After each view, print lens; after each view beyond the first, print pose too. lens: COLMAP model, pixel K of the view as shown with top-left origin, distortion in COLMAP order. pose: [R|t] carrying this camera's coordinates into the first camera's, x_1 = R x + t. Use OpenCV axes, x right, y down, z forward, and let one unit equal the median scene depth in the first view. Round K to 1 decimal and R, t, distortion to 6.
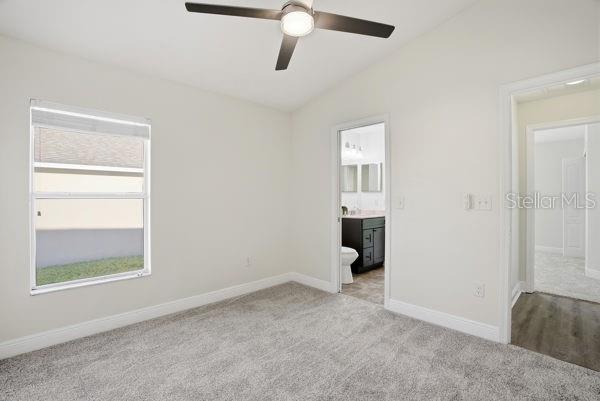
lens RADIAL K [[272.3, 0, 295.0], [0, 272.3, 200.1], [0, 0, 1]] dist [-0.034256, 0.000114]
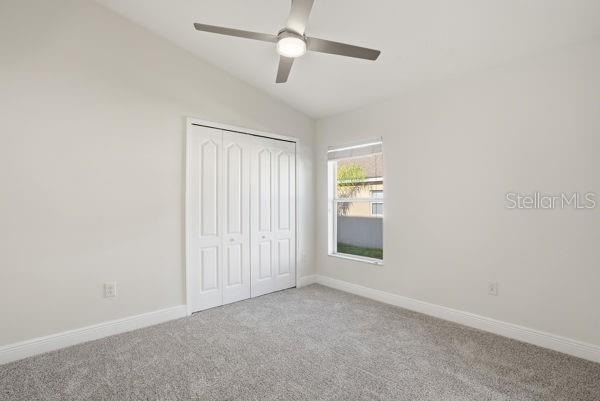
lens RADIAL K [[272.3, 0, 295.0], [0, 272.3, 200.1], [0, 0, 1]] dist [-0.034256, 0.000114]
pose [[-0.004704, -0.009735, -0.999942, 0.700972], [-0.004162, 0.999944, -0.009716, -0.000071], [0.999980, 0.004116, -0.004744, 0.629539]]
